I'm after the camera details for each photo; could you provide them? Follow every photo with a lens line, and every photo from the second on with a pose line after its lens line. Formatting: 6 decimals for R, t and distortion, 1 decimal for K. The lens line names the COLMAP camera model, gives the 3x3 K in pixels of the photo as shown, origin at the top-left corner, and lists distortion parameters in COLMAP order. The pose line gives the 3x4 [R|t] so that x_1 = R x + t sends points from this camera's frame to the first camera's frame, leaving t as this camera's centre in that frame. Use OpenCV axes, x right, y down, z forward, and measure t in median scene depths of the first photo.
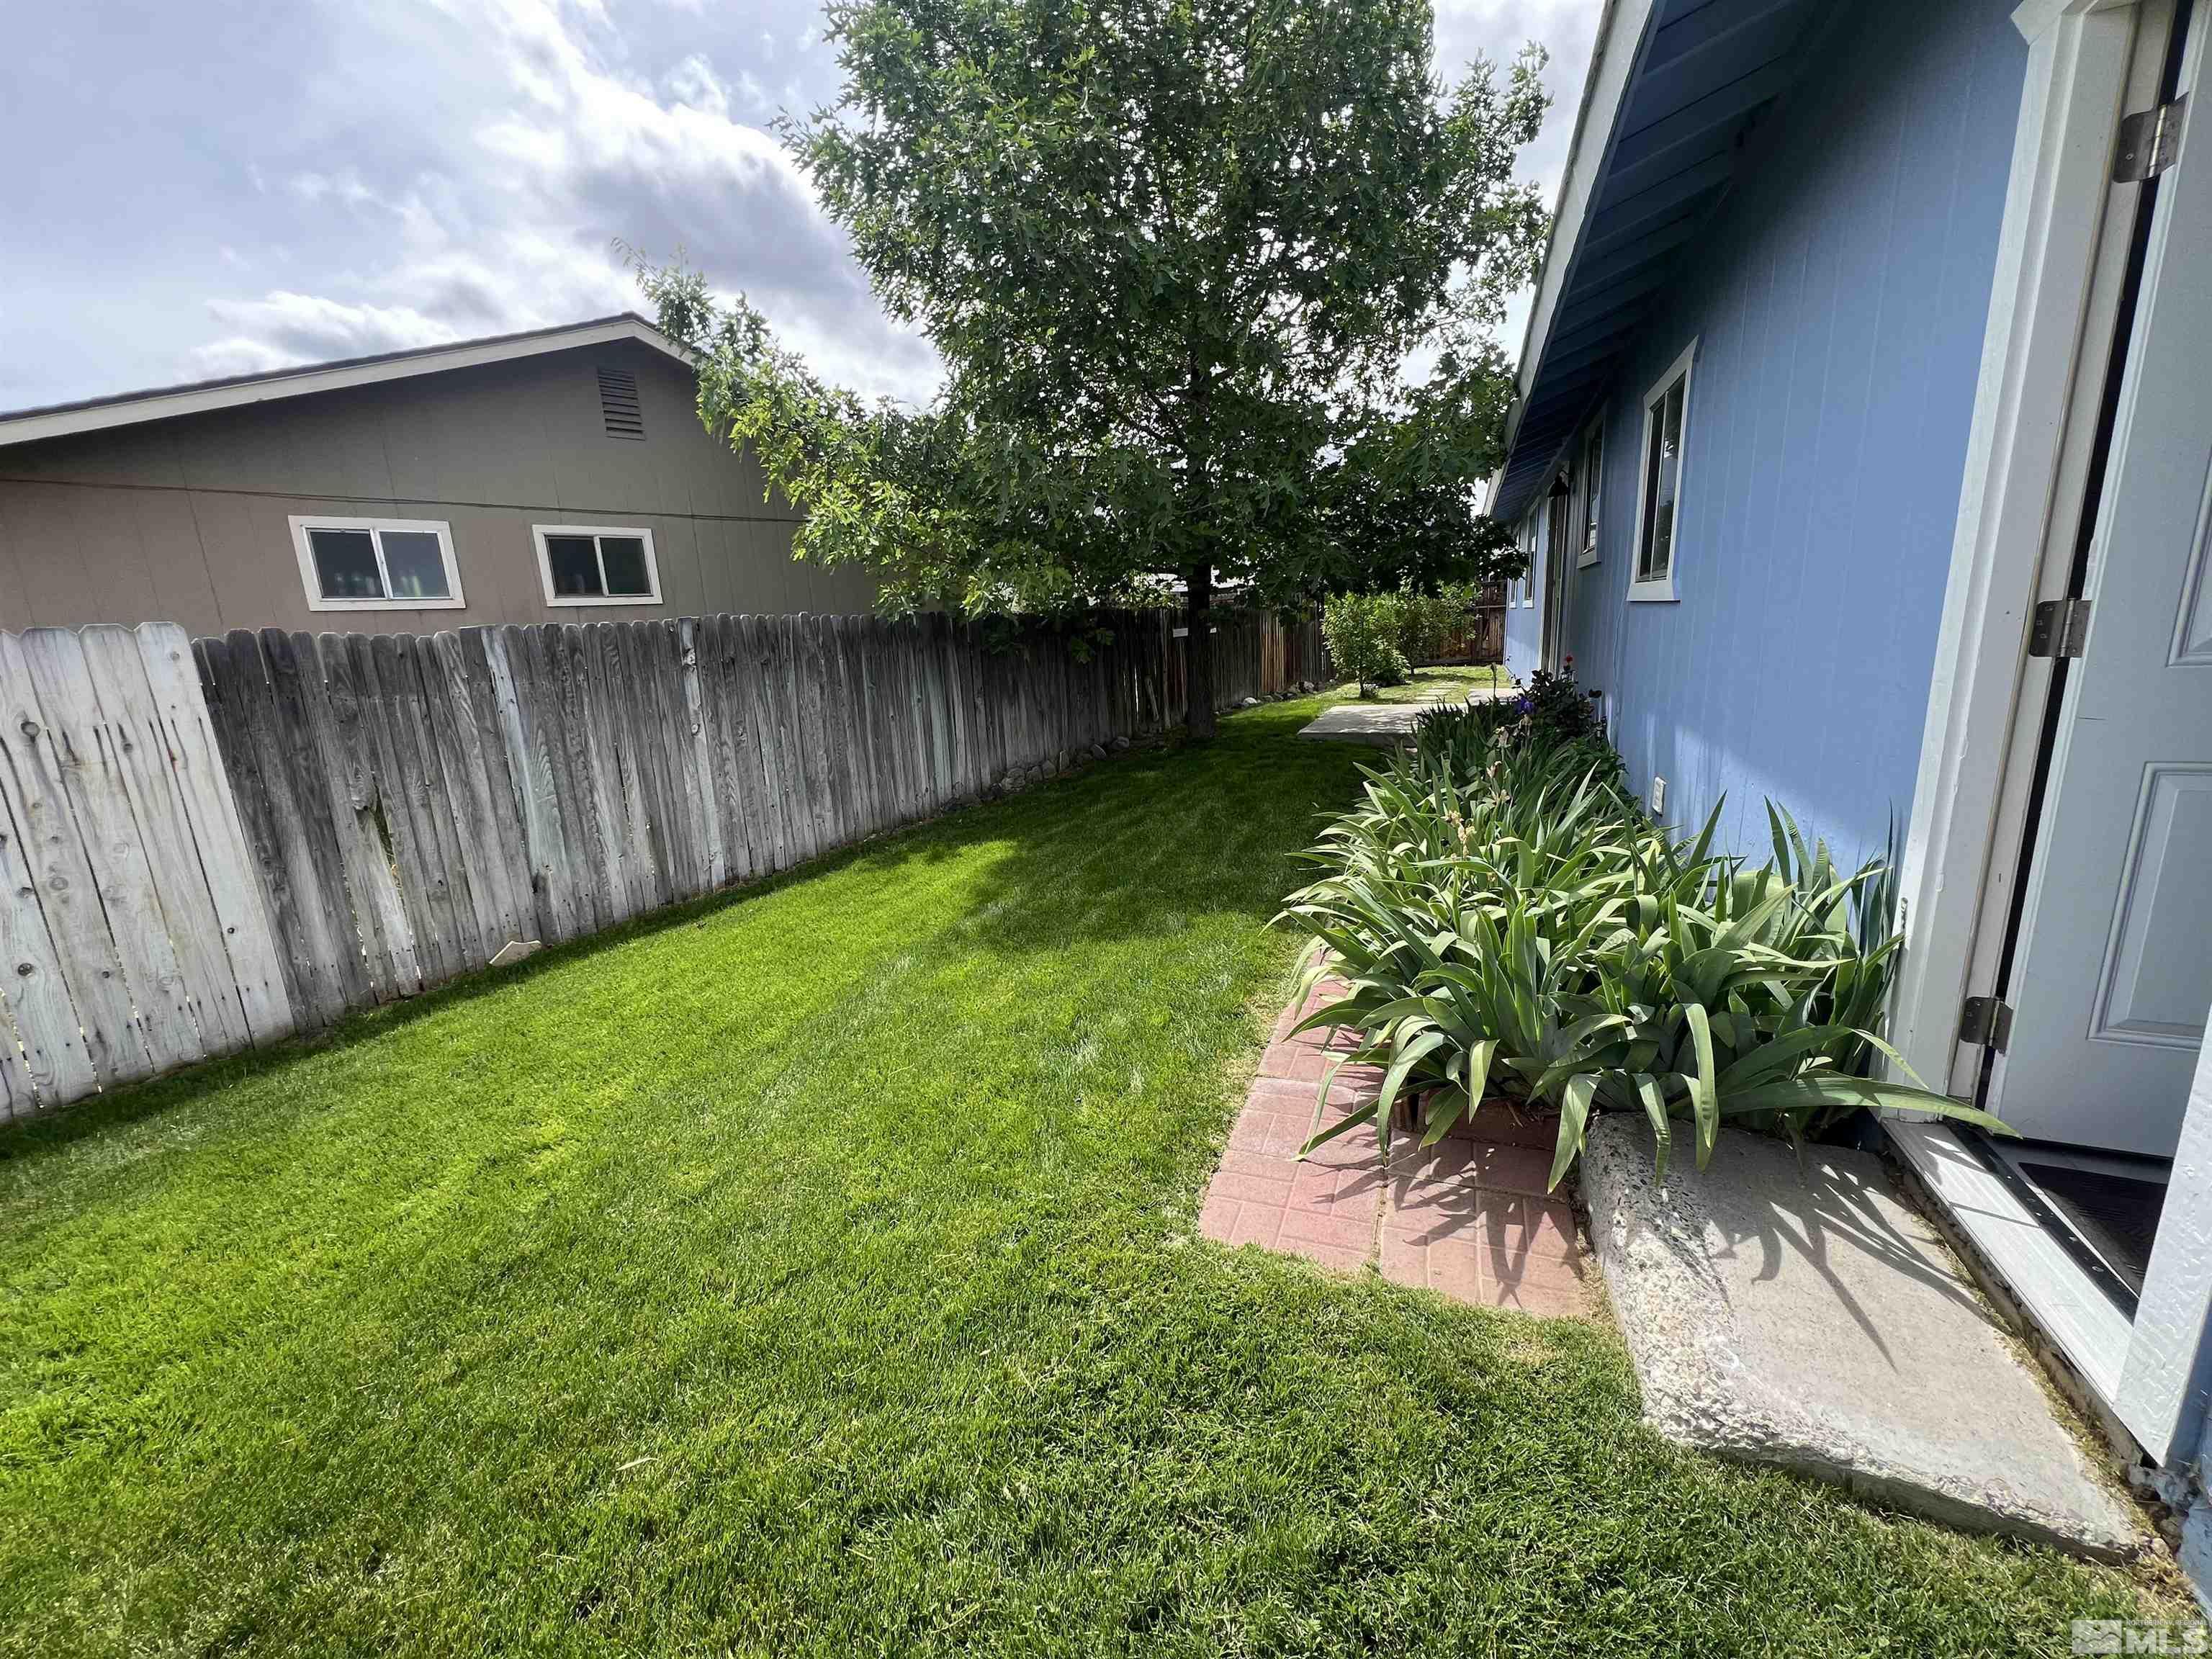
lens RADIAL K [[883.1, 0, 1106.0], [0, 883.1, 829.5], [0, 0, 1]] dist [-0.002675, 0.000700]
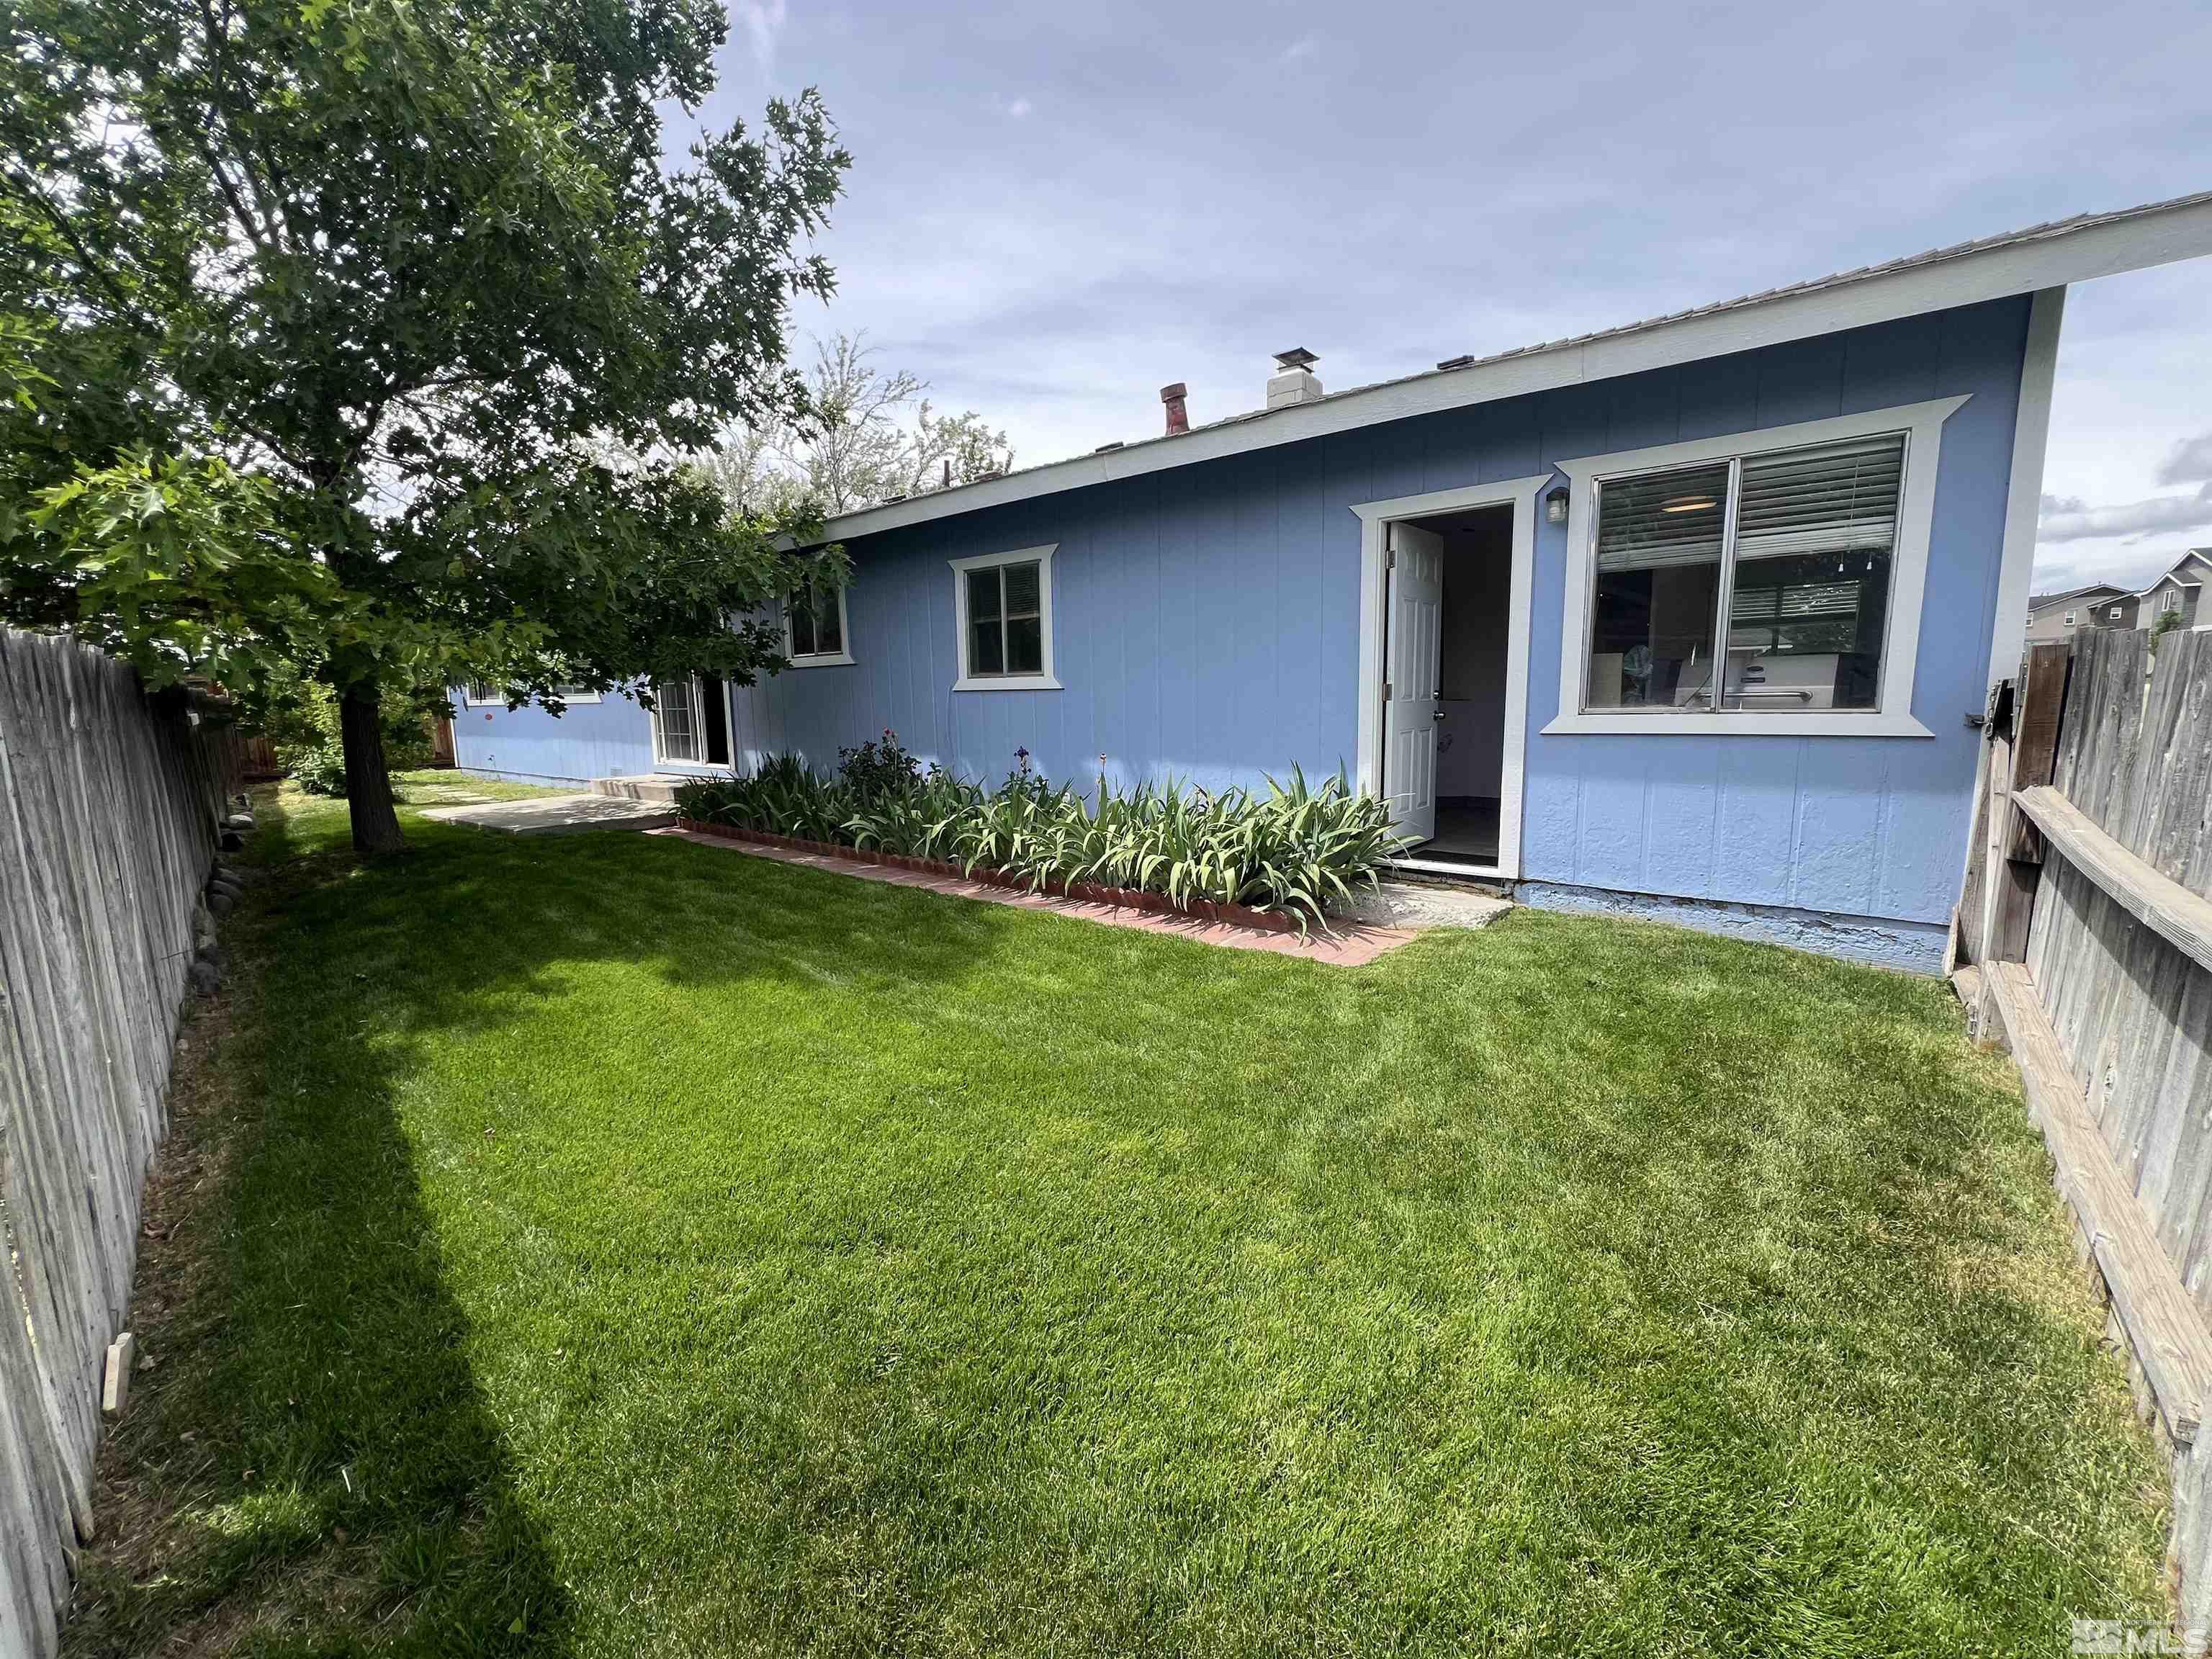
lens RADIAL K [[883.1, 0, 1106.0], [0, 883.1, 829.5], [0, 0, 1]] dist [-0.002675, 0.000700]
pose [[0.306087, -0.101242, 0.946605, -0.755269], [0.215765, 0.975832, 0.034599, -0.020952], [-0.927230, 0.193654, 0.320534, 0.311434]]
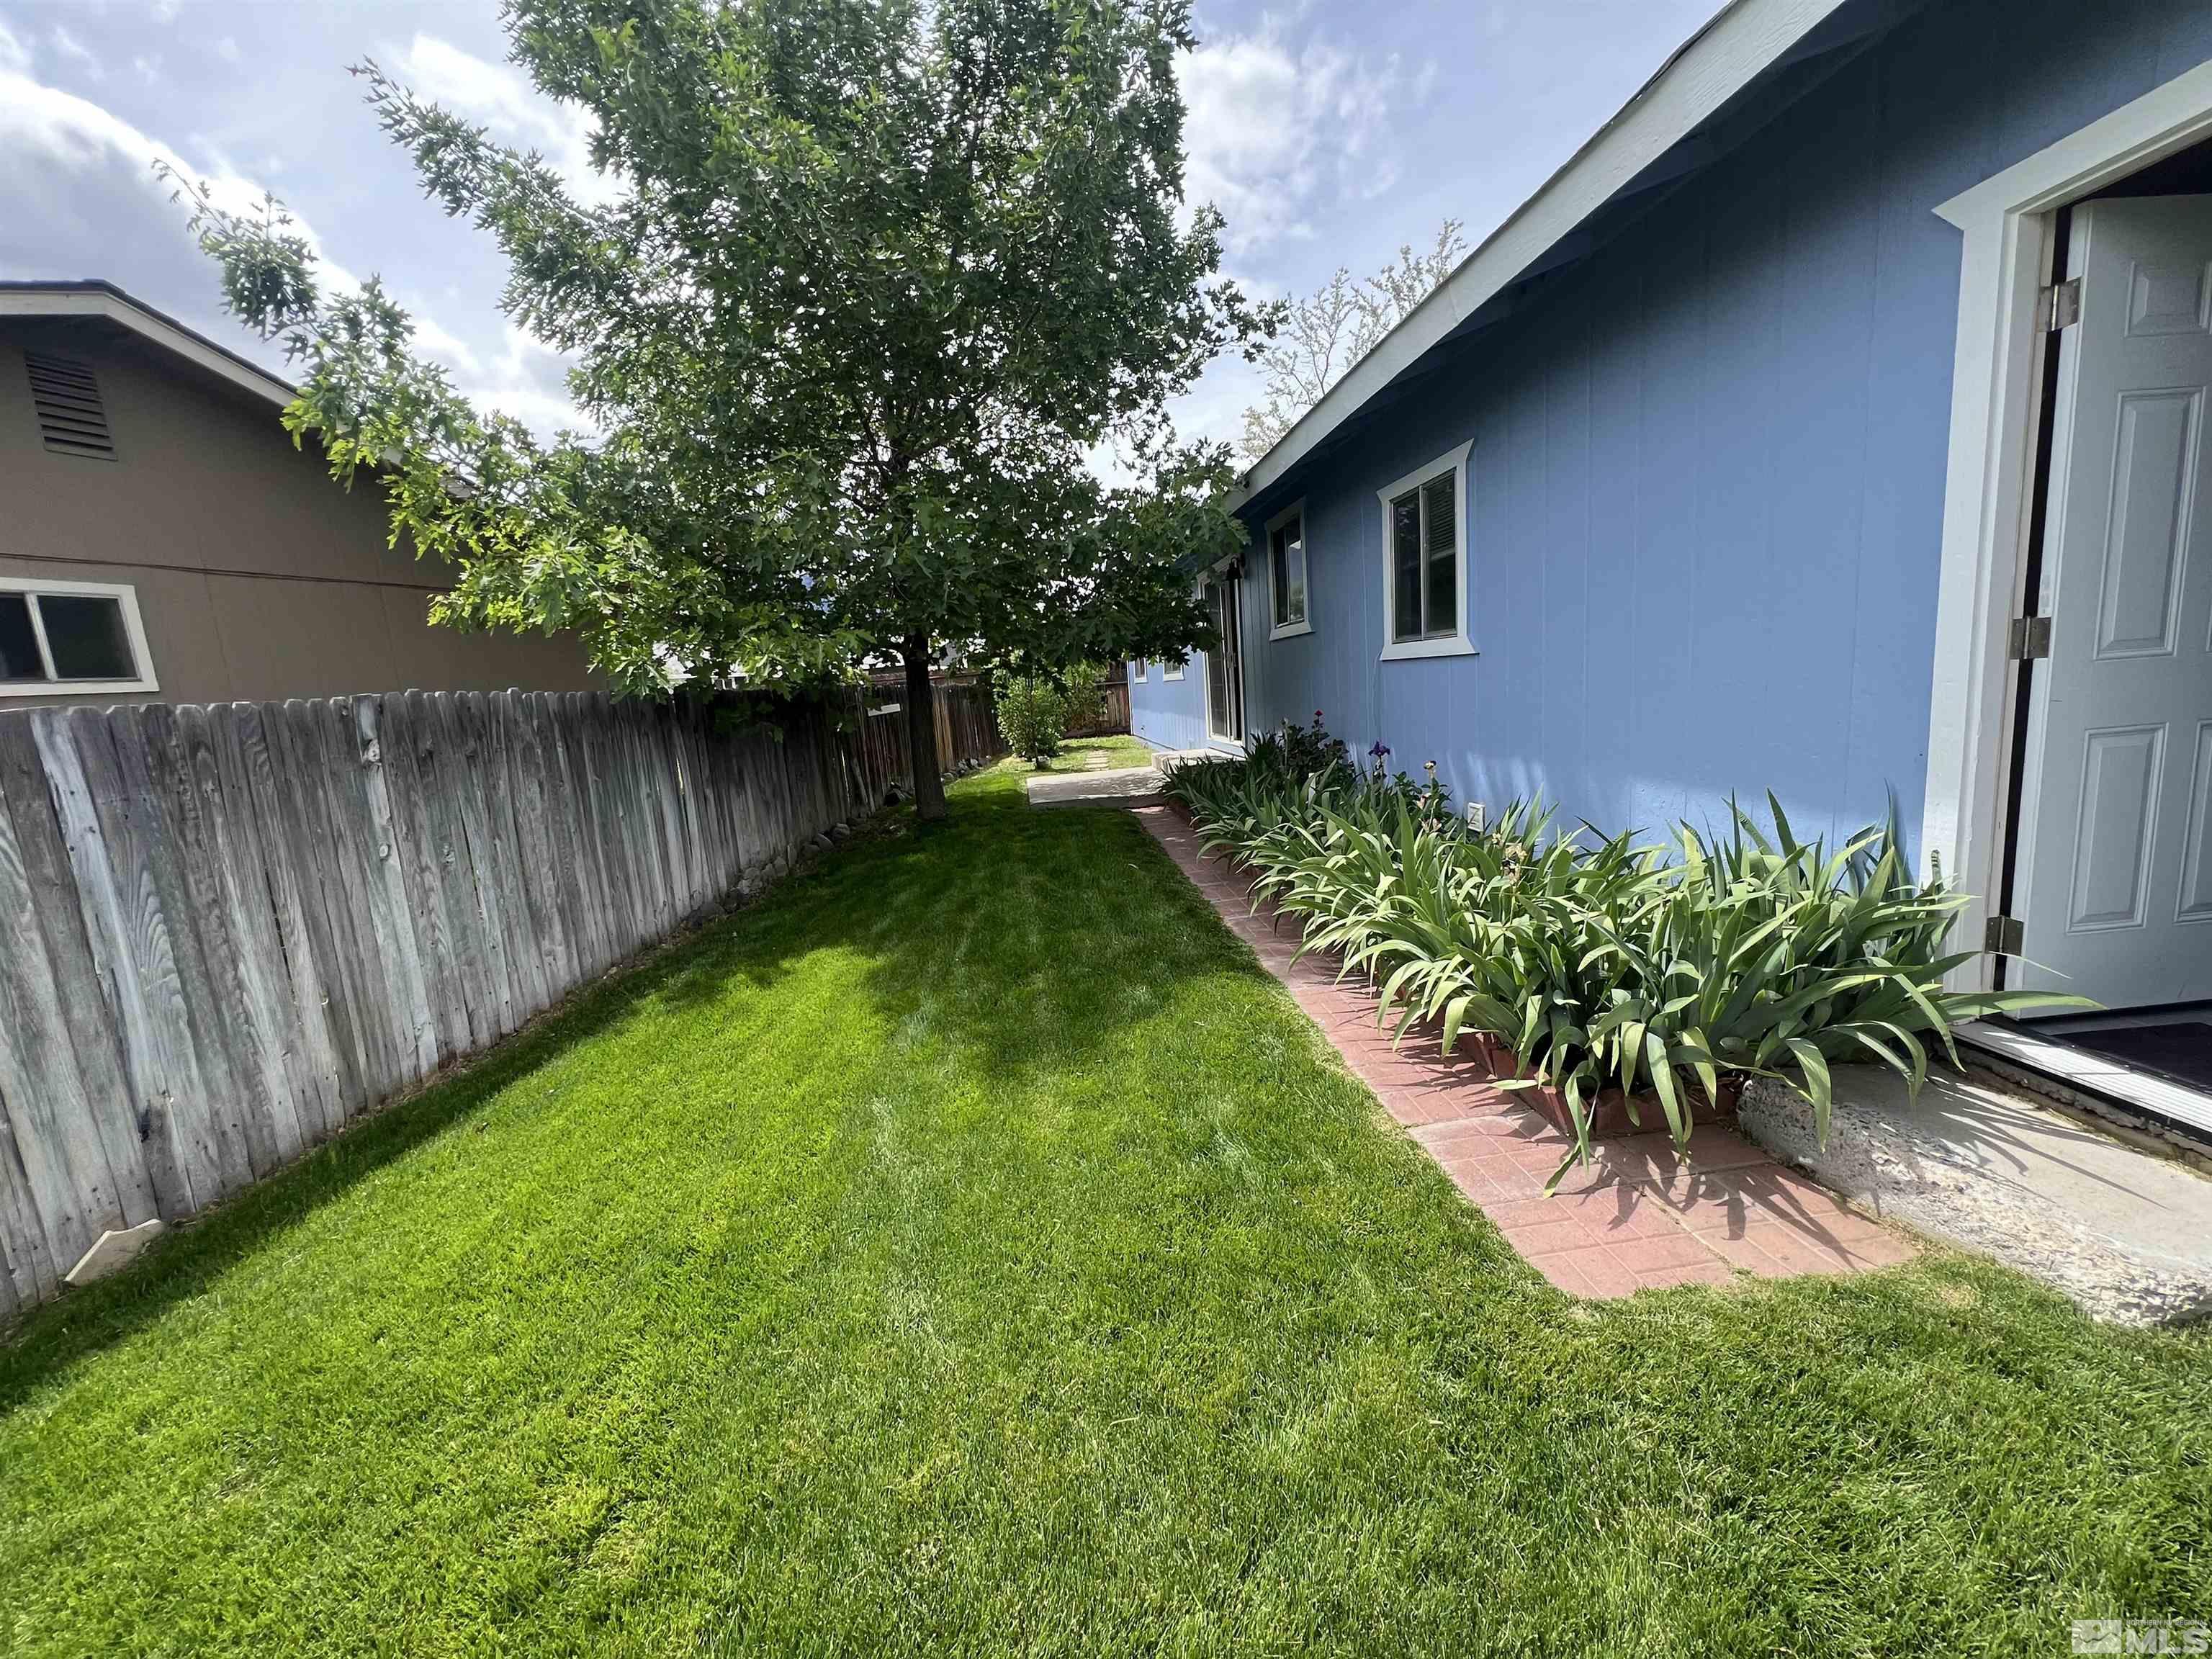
lens RADIAL K [[883.1, 0, 1106.0], [0, 883.1, 829.5], [0, 0, 1]] dist [-0.002675, 0.000700]
pose [[0.893515, -0.093842, 0.439117, -0.261782], [0.133532, 0.989208, -0.060312, -0.013017], [-0.428718, 0.112526, 0.896403, 0.127811]]
